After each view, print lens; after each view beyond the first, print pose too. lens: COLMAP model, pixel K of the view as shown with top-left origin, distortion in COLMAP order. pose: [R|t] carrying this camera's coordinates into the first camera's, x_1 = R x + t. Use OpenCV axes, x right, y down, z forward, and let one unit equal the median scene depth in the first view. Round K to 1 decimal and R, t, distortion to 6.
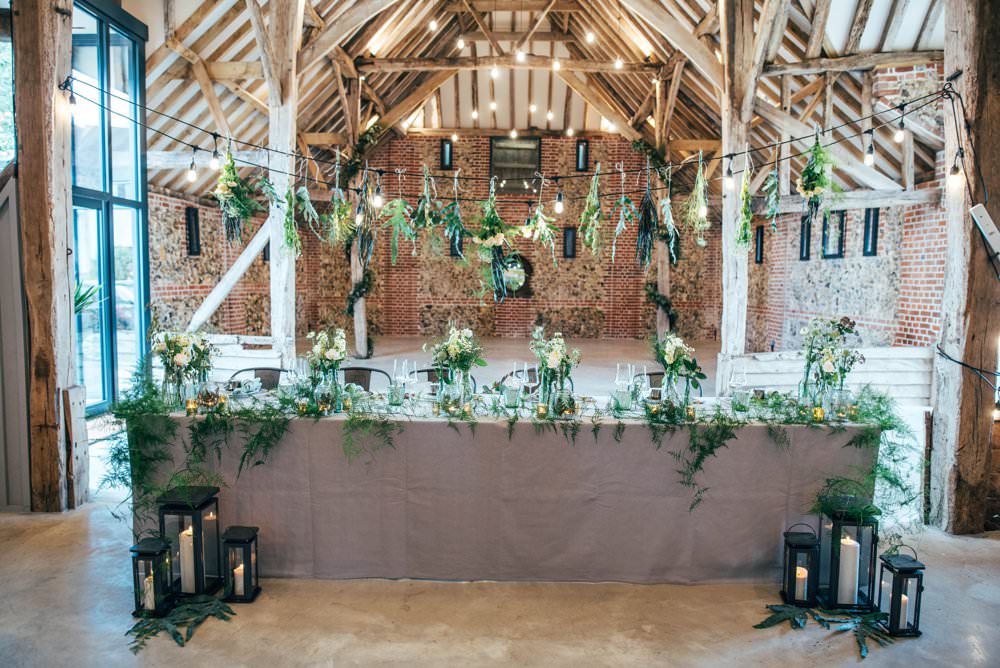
lens RADIAL K [[695.1, 0, 497.6], [0, 695.1, 341.7], [0, 0, 1]] dist [-0.062863, 0.027297]
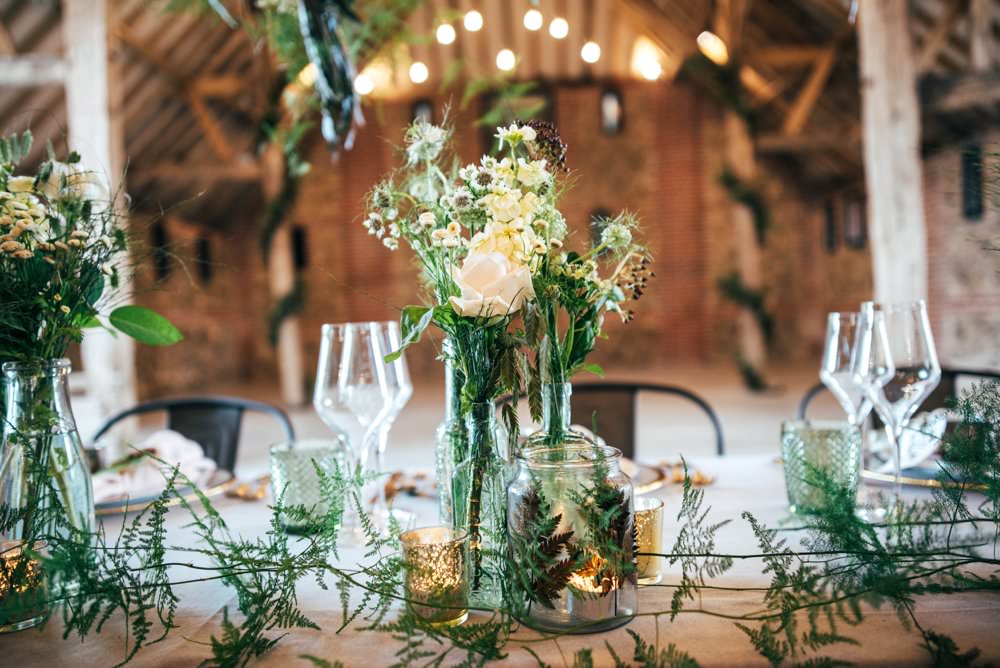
lens RADIAL K [[825.6, 0, 502.1], [0, 825.6, 338.7], [0, 0, 1]] dist [0.005170, -0.003658]
pose [[0.998275, -0.053545, -0.024086, 0.074913], [0.052023, 0.996848, -0.059892, 0.047745], [0.027217, 0.058535, 0.997914, 0.685473]]
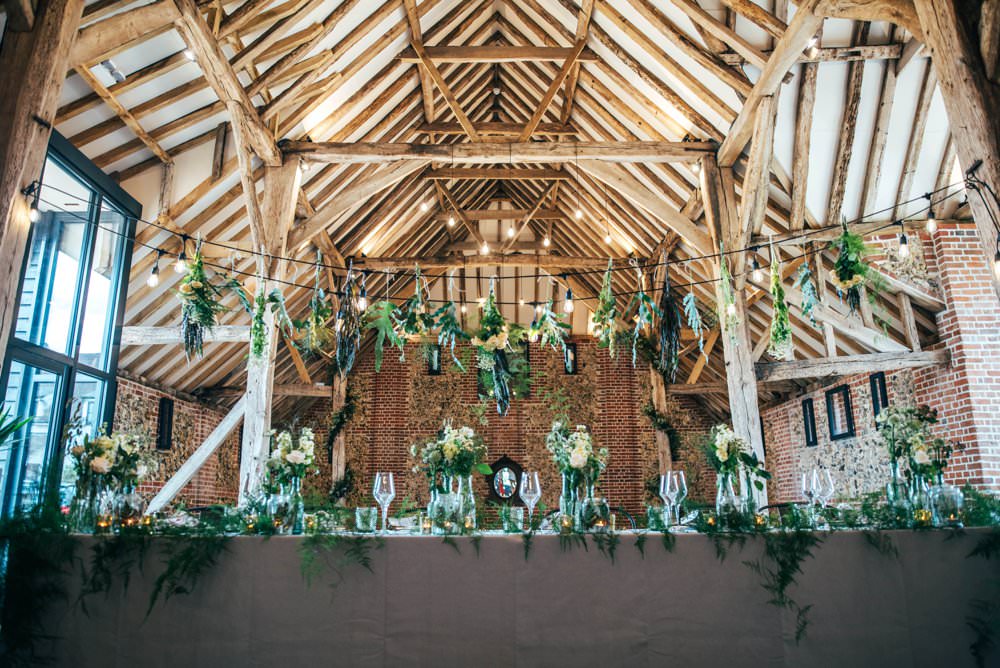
lens RADIAL K [[695.1, 0, 498.5], [0, 695.1, 334.7], [0, 0, 1]] dist [-0.062863, 0.027297]
pose [[0.999624, -0.013884, 0.023631, -0.022003], [0.020971, 0.942589, -0.333297, 0.133023], [-0.017647, 0.333667, 0.942526, 0.185570]]
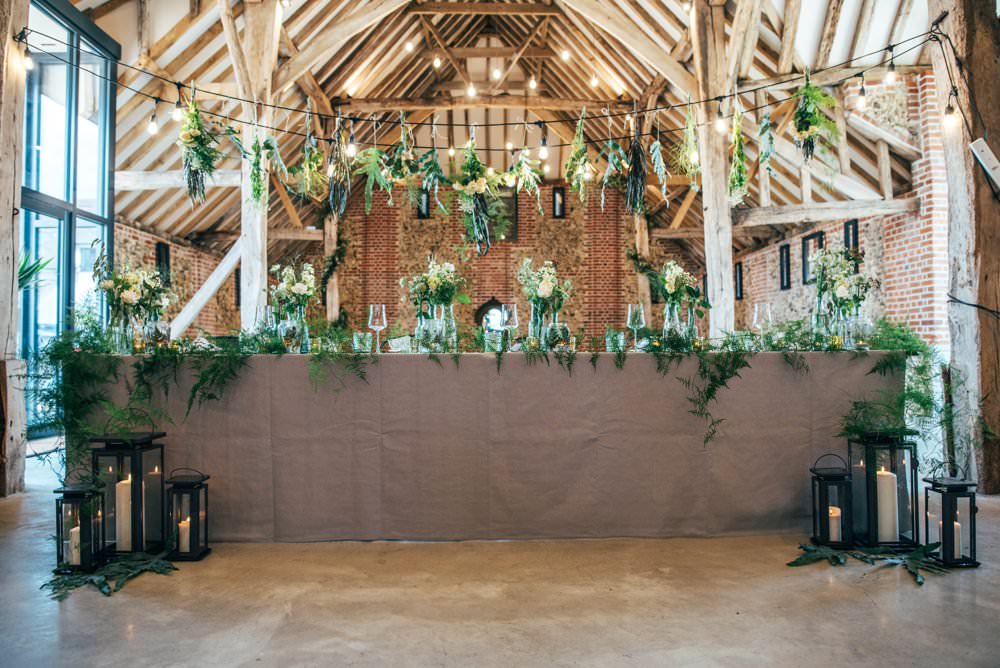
lens RADIAL K [[695.1, 0, 498.1], [0, 695.1, 338.7], [0, 0, 1]] dist [-0.062863, 0.027297]
pose [[0.999308, -0.017995, 0.032561, -0.008933], [0.021521, 0.993544, -0.111390, 0.164040], [-0.030347, 0.112013, 0.993243, 0.092112]]
